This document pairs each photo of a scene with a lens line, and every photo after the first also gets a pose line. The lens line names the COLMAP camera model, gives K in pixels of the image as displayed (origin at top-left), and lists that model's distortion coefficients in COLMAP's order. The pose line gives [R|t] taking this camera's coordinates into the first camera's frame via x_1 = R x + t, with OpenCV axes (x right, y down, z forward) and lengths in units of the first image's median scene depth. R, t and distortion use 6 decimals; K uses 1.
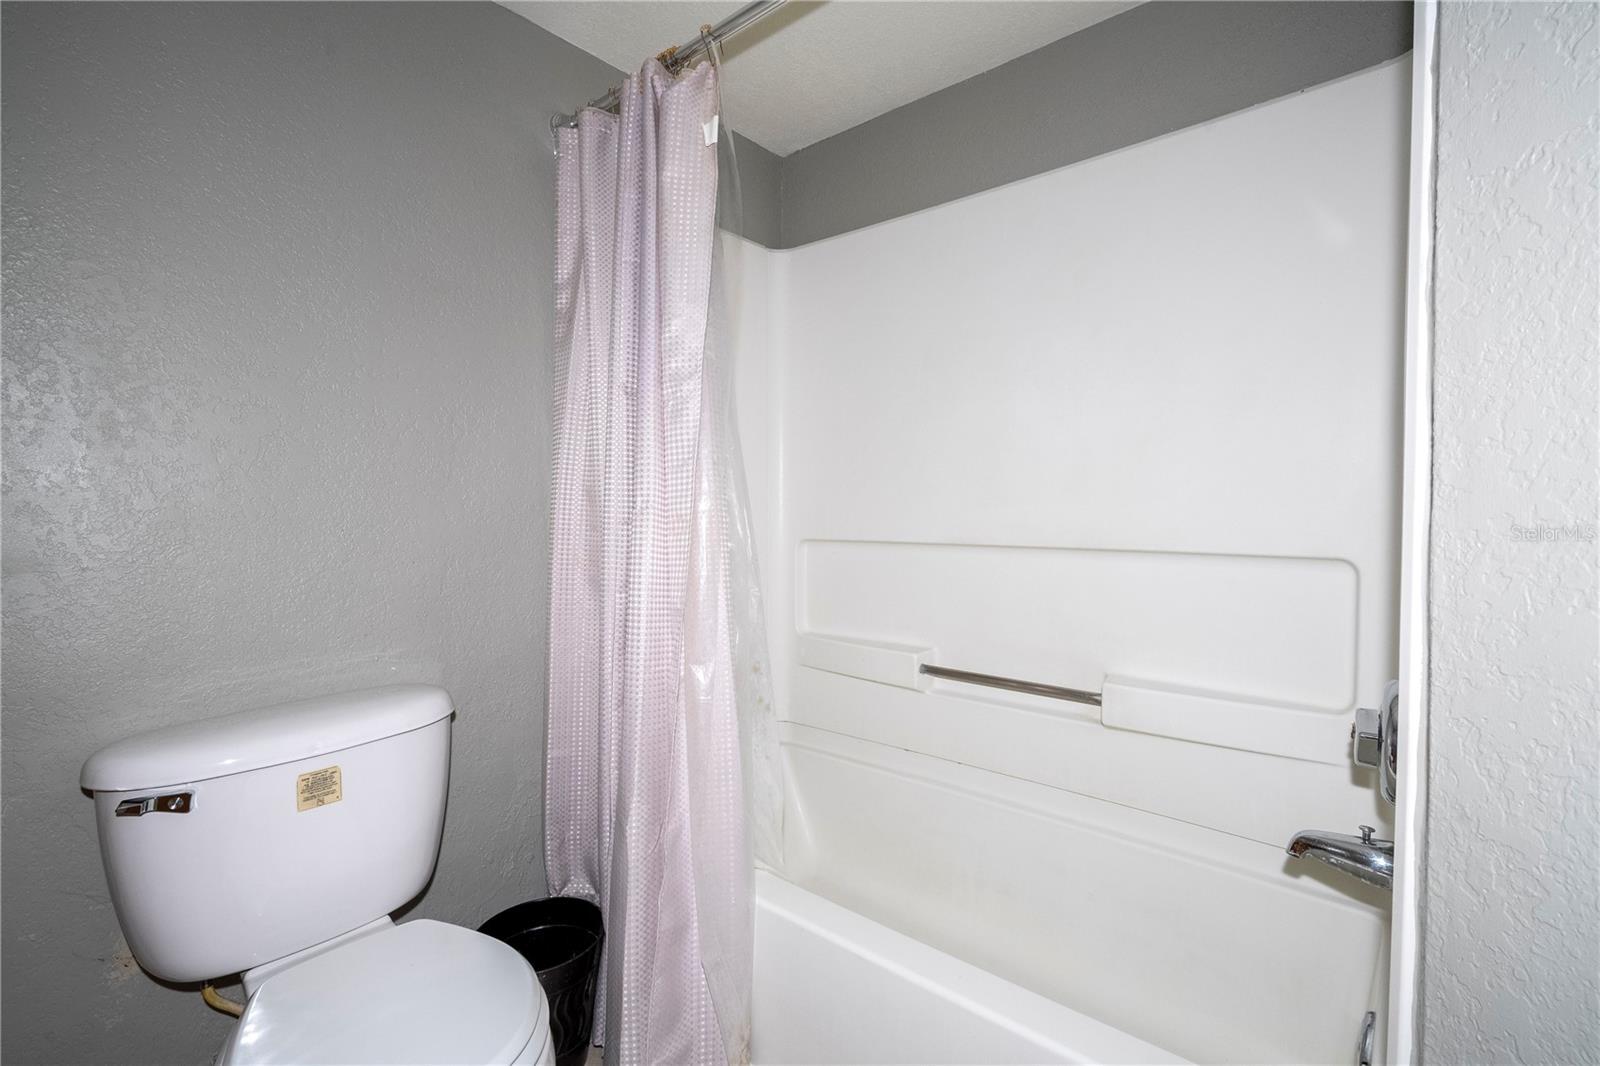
lens RADIAL K [[704.9, 0, 797.3], [0, 704.9, 529.4], [0, 0, 1]] dist [0.000987, 0.000661]
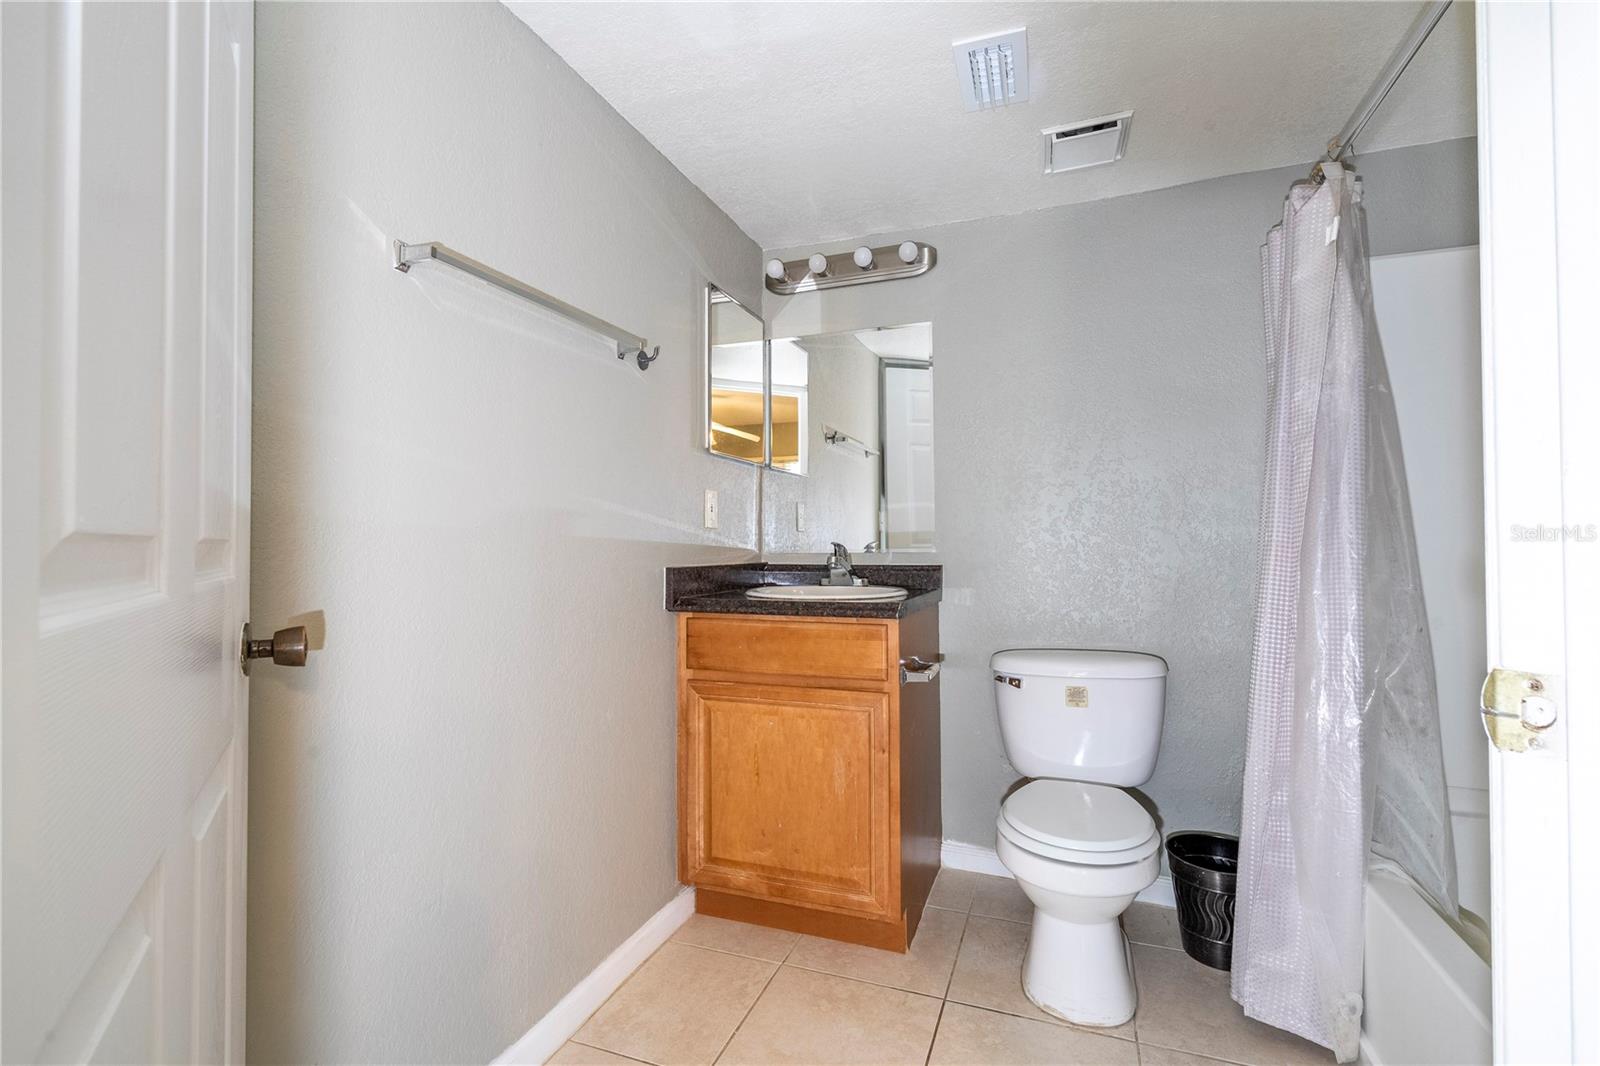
lens RADIAL K [[728.8, 0, 803.4], [0, 728.8, 528.4], [0, 0, 1]] dist [-0.003970, 0.000131]
pose [[0.343500, -0.018875, -0.938963, 0.819785], [-0.026447, 0.999207, -0.029761, 0.010631], [0.938780, 0.035056, 0.342729, -0.301023]]
